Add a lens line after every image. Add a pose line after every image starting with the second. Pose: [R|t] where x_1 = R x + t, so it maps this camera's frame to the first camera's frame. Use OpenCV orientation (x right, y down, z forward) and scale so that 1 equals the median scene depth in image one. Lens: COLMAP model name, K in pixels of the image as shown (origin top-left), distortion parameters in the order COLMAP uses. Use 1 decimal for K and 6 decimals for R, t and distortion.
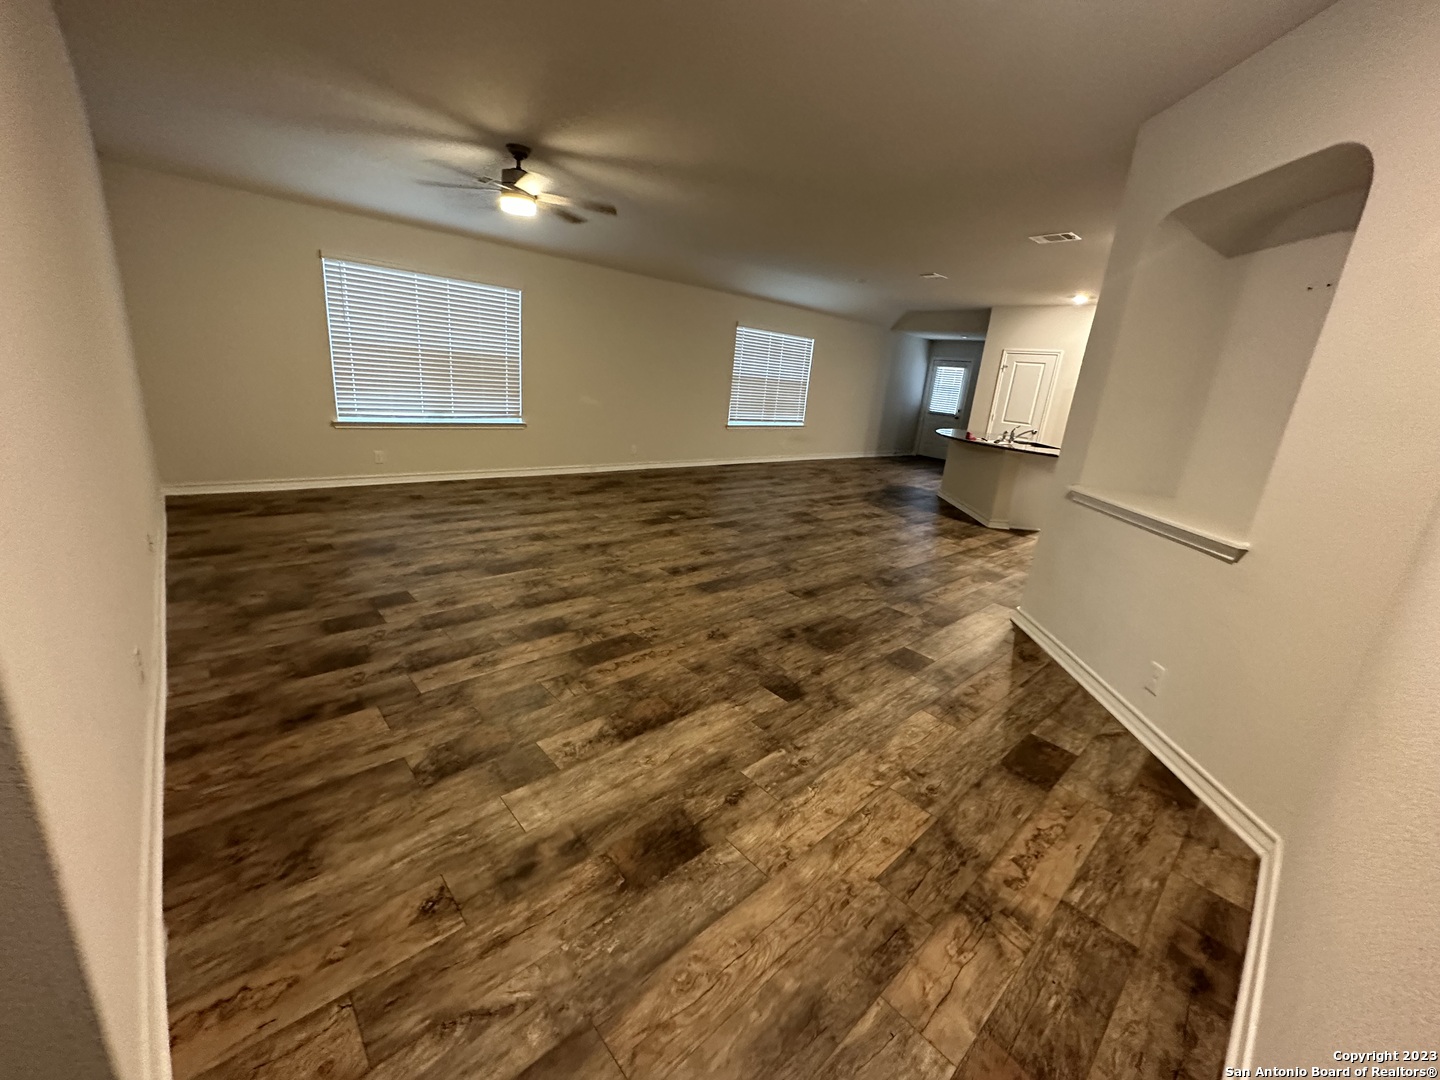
lens RADIAL K [[581.7, 0, 714.9], [0, 581.7, 540.6], [0, 0, 1]] dist [-0.002469, -0.000355]
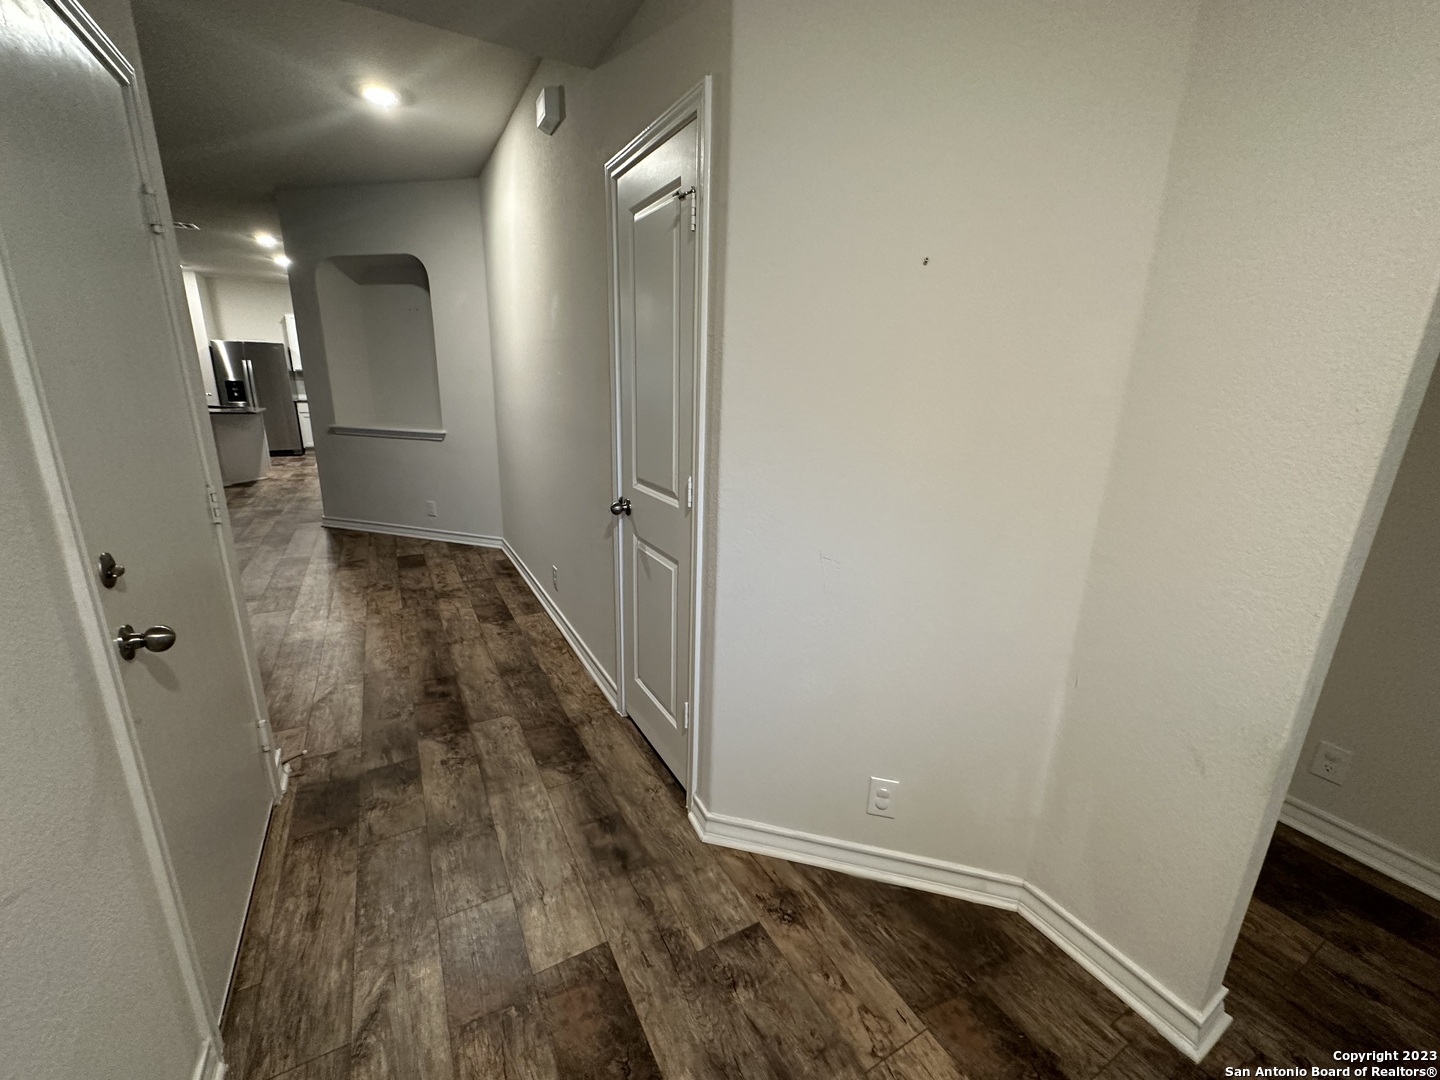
lens RADIAL K [[581.7, 0, 719.7], [0, 581.7, 541.6], [0, 0, 1]] dist [-0.002469, -0.000355]
pose [[0.233521, -0.340979, 0.910605, -1.236117], [0.262565, 0.923821, 0.278593, 0.065120], [-0.936230, 0.174036, 0.305261, -0.736501]]
